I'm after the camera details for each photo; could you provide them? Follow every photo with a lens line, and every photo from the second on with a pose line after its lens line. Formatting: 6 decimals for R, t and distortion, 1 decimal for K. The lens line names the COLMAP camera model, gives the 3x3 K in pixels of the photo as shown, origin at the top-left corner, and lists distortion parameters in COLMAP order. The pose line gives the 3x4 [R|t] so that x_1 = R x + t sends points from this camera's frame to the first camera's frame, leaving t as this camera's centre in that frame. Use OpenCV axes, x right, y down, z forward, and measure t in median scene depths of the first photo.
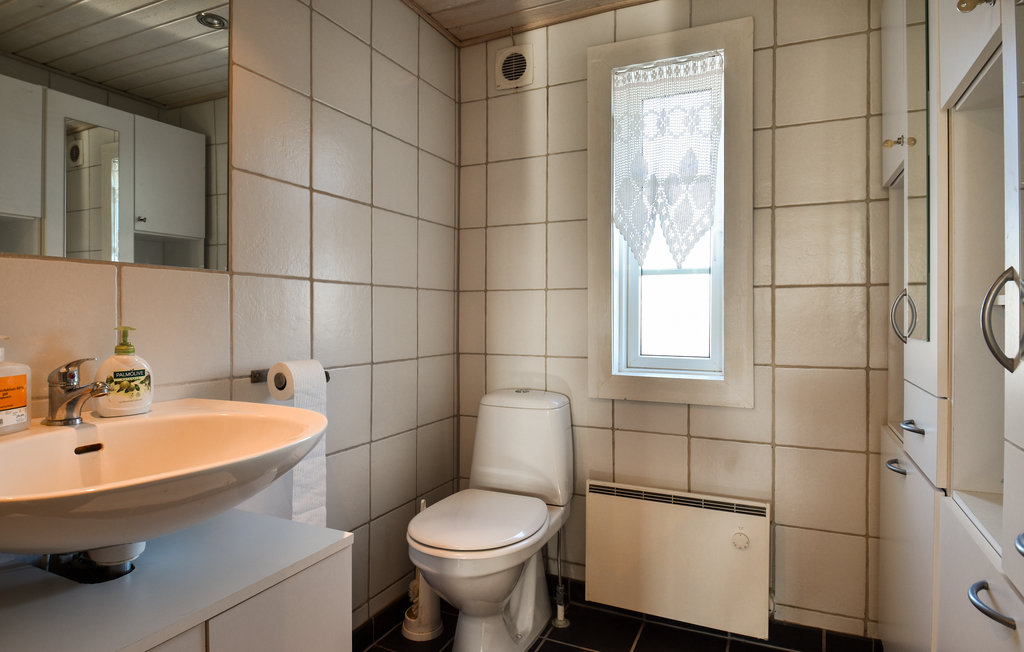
lens RADIAL K [[586.5, 0, 505.2], [0, 586.5, 320.7], [0, 0, 1]] dist [-0.003706, -0.000771]
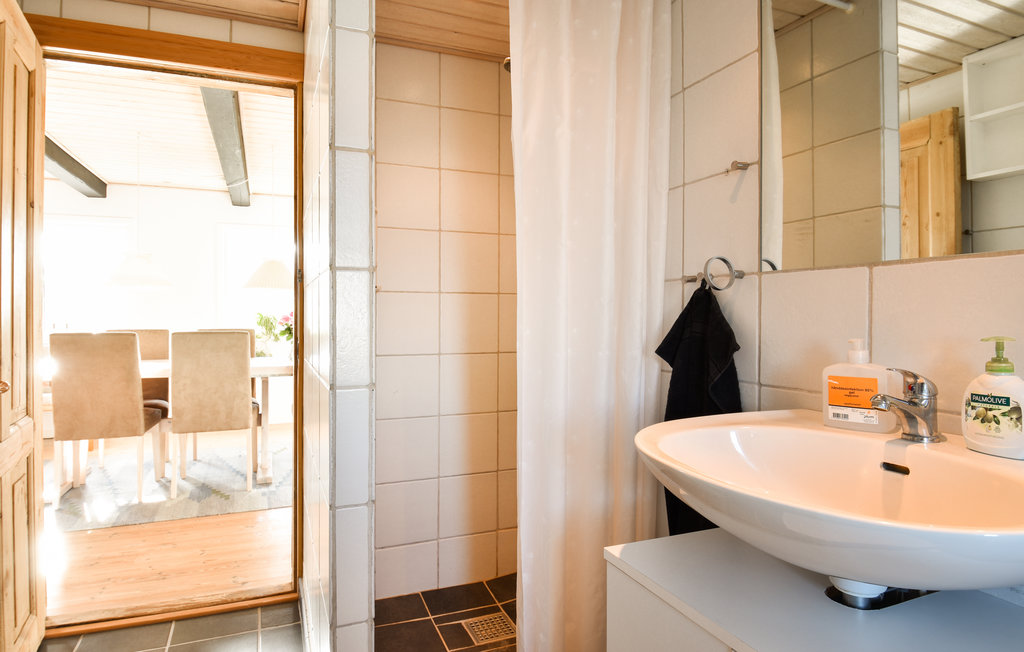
lens RADIAL K [[586.5, 0, 503.5], [0, 586.5, 320.8], [0, 0, 1]] dist [-0.003706, -0.000771]
pose [[-0.666909, 0.002067, -0.745137, 0.333595], [-0.005833, 0.999951, 0.007994, -0.012480], [0.745117, 0.009677, -0.666864, 1.031347]]
